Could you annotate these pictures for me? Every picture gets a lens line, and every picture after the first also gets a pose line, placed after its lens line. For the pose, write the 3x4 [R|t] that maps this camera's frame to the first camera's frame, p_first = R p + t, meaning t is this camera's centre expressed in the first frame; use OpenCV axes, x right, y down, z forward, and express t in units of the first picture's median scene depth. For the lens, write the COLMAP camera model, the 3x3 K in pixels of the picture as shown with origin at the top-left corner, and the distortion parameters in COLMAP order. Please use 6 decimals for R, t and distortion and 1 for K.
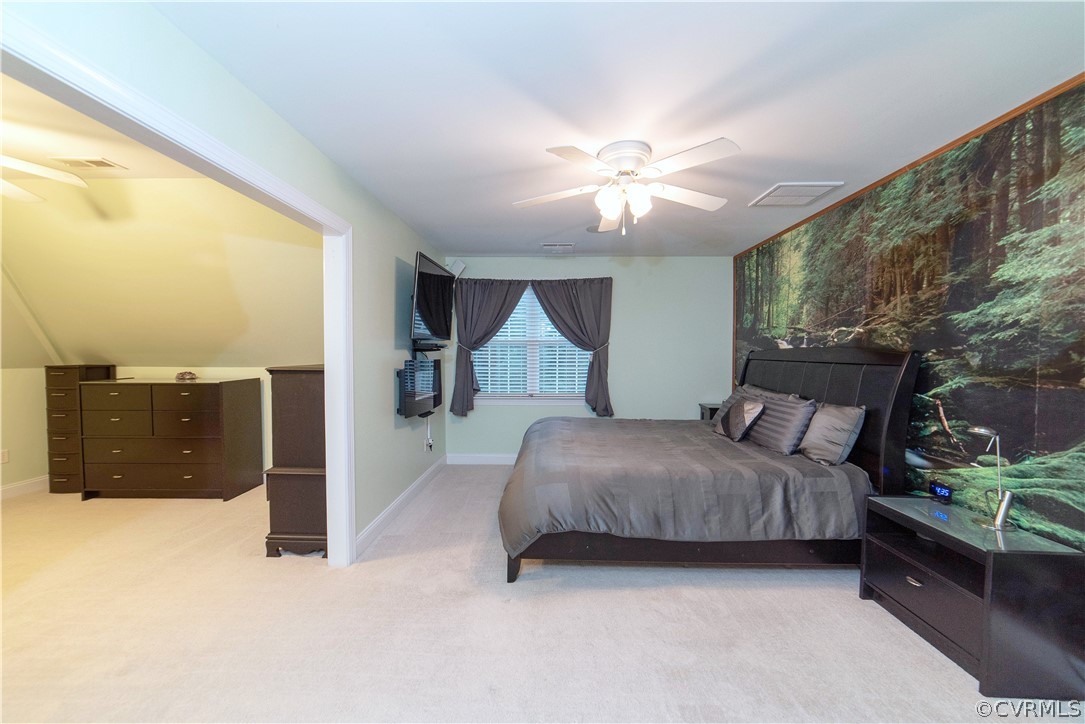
lens RADIAL K [[420.3, 0, 542.5], [0, 420.3, 362.0], [0, 0, 1]] dist [-0.023867, 0.011432]
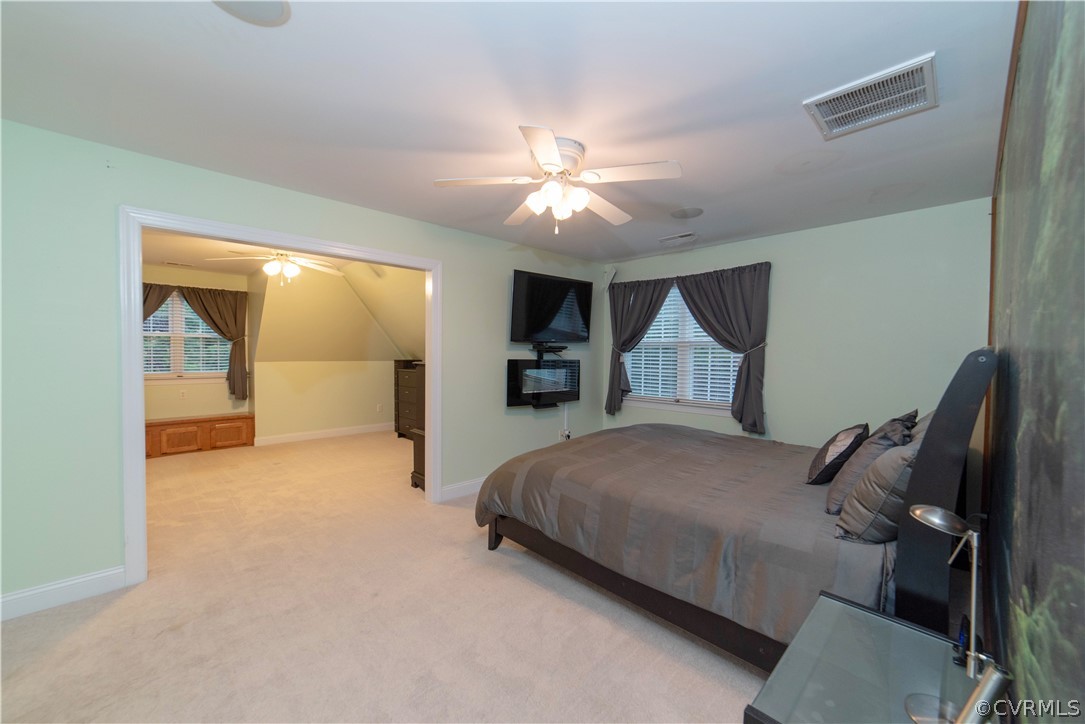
lens RADIAL K [[420.3, 0, 542.5], [0, 420.3, 362.0], [0, 0, 1]] dist [-0.023867, 0.011432]
pose [[0.718336, 0.020057, -0.695407, 0.411266], [-0.025199, 0.999679, 0.002804, -0.001475], [0.695240, 0.015509, 0.718611, 0.127232]]
